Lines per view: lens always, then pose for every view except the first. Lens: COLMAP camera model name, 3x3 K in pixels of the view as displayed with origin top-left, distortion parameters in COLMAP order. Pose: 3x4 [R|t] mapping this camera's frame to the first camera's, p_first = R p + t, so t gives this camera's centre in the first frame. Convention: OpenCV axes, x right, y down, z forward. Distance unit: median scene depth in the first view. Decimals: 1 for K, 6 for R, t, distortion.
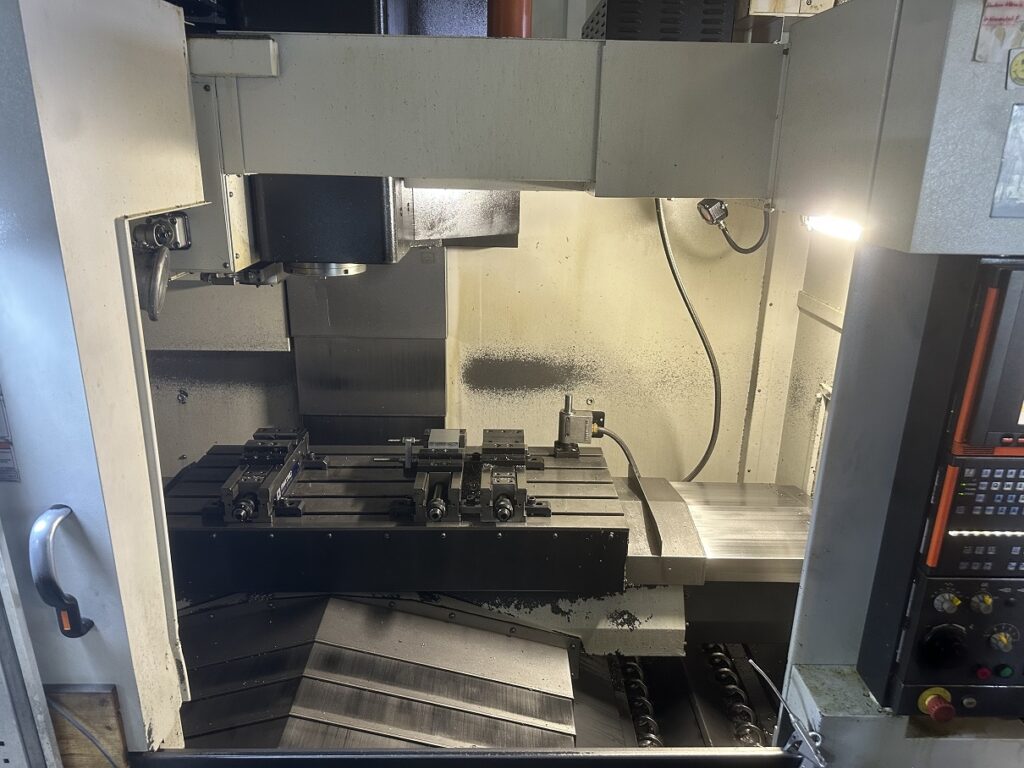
lens RADIAL K [[718.2, 0, 513.6], [0, 718.2, 378.2], [0, 0, 1]] dist [0.097036, -0.128250]
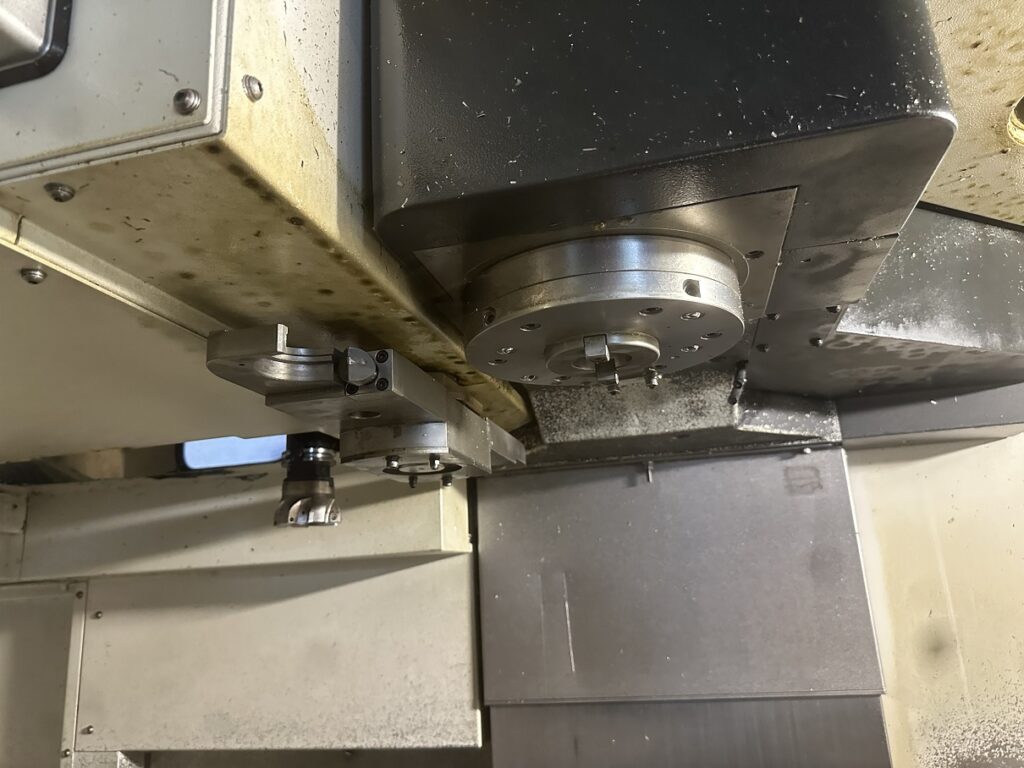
lens RADIAL K [[725.2, 0, 509.4], [0, 725.2, 379.9], [0, 0, 1]] dist [-0.002964, 0.006916]
pose [[0.963031, -0.141168, -0.229439, -0.195921], [-0.008073, 0.836194, -0.548374, 0.016077], [0.269269, 0.529953, 0.804142, 0.650692]]
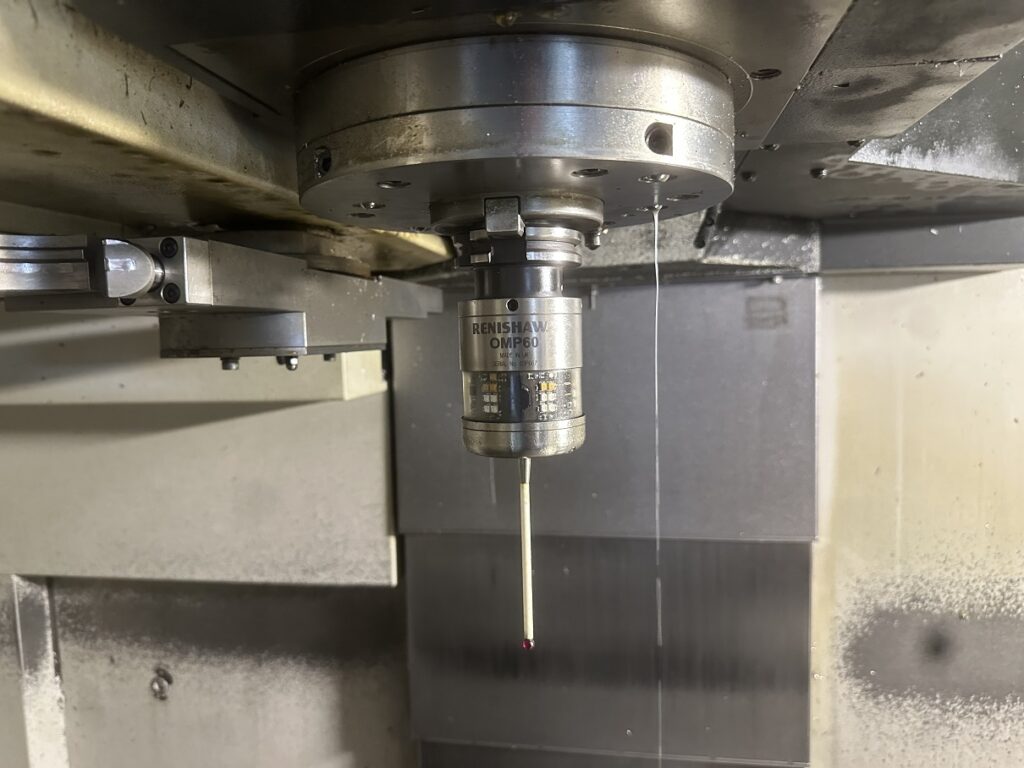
lens RADIAL K [[710.6, 0, 515.5], [0, 710.6, 389.1], [0, 0, 1]] dist [0.038521, -0.051828]
pose [[0.979392, -0.032666, -0.199309, -0.189364], [-0.013130, 0.974448, -0.224227, -0.062507], [0.201541, 0.222223, 0.953938, 0.714167]]
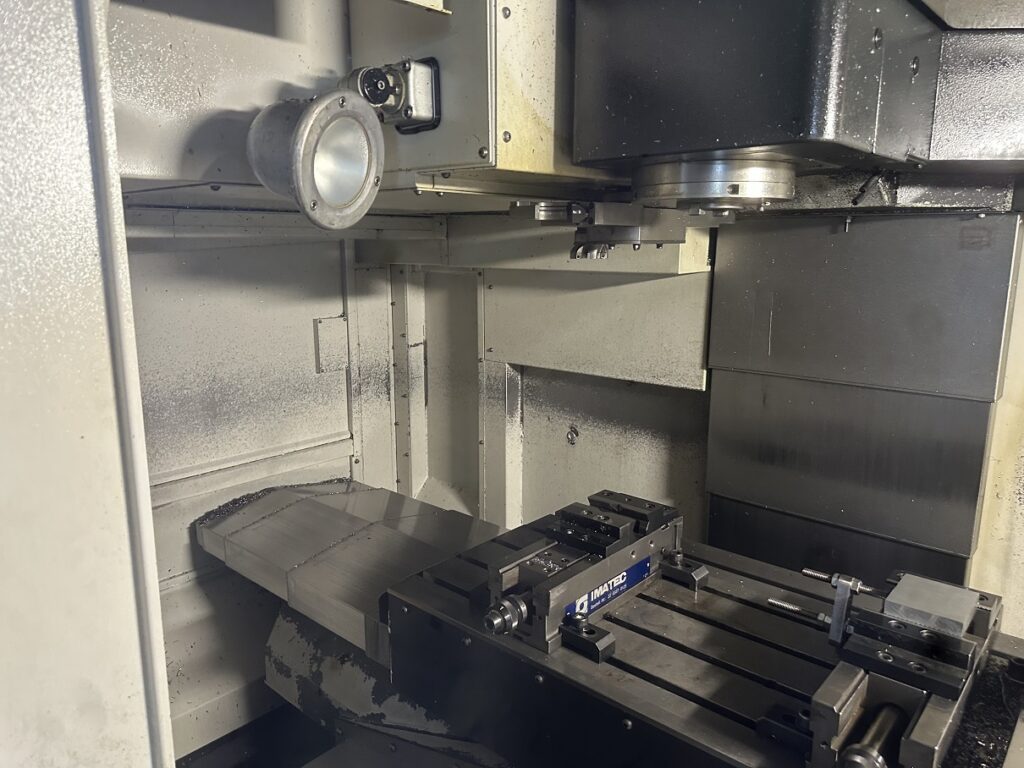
lens RADIAL K [[718.2, 0, 513.6], [0, 718.2, 378.2], [0, 0, 1]] dist [0.097036, -0.128250]
pose [[0.733353, 0.109352, -0.670996, -0.001064], [-0.196138, 0.979043, -0.054811, 0.023926], [0.650940, 0.171803, 0.739433, 0.467730]]
